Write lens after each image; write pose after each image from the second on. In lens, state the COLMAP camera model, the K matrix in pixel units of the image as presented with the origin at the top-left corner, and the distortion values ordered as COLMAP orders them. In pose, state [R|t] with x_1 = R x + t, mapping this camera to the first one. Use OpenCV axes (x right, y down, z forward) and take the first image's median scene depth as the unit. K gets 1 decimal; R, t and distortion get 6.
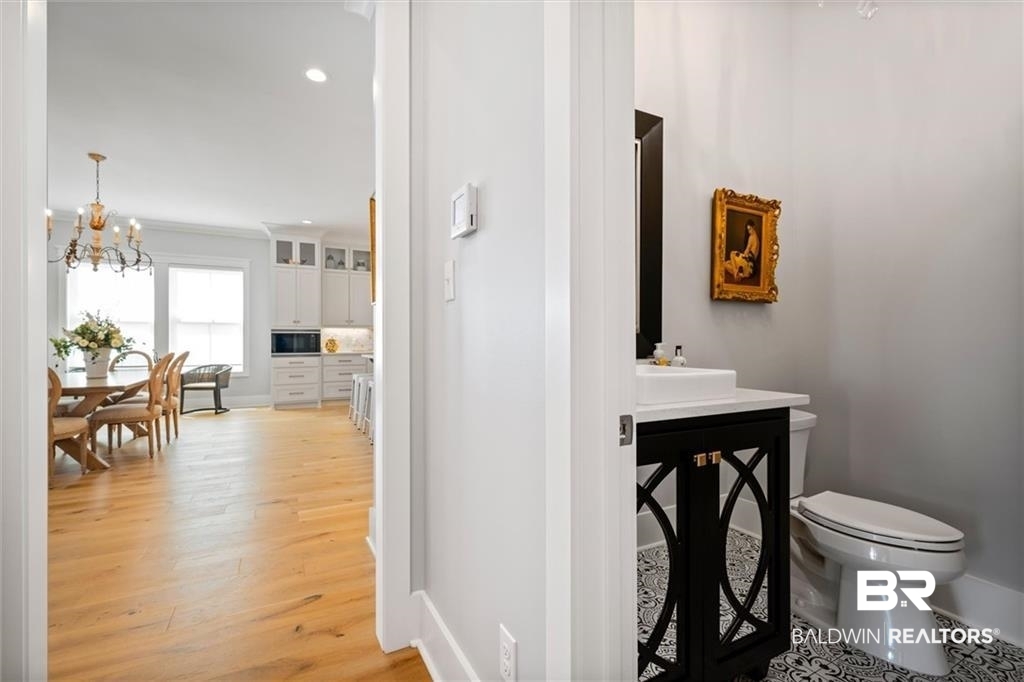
lens RADIAL K [[455.6, 0, 511.9], [0, 455.6, 342.9], [0, 0, 1]] dist [0.005321, -0.000869]
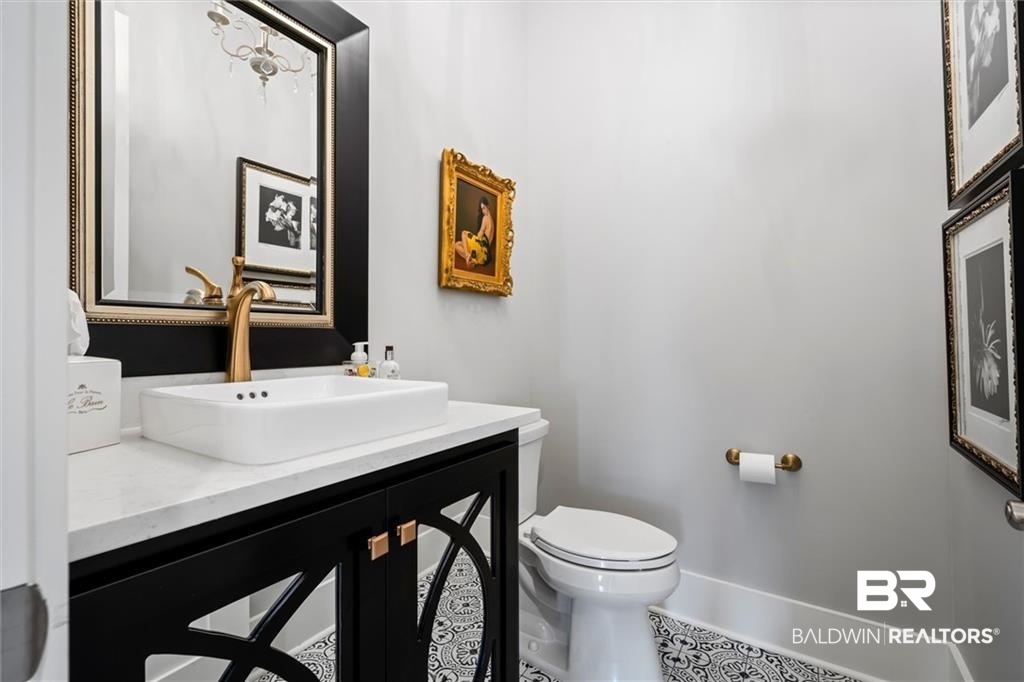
lens RADIAL K [[455.6, 0, 513.6], [0, 455.6, 338.8], [0, 0, 1]] dist [0.005321, -0.000869]
pose [[0.875027, 0.000141, 0.484075, 0.186093], [0.001545, 0.999994, -0.003085, -0.002927], [-0.484072, 0.003447, 0.875021, 0.268960]]
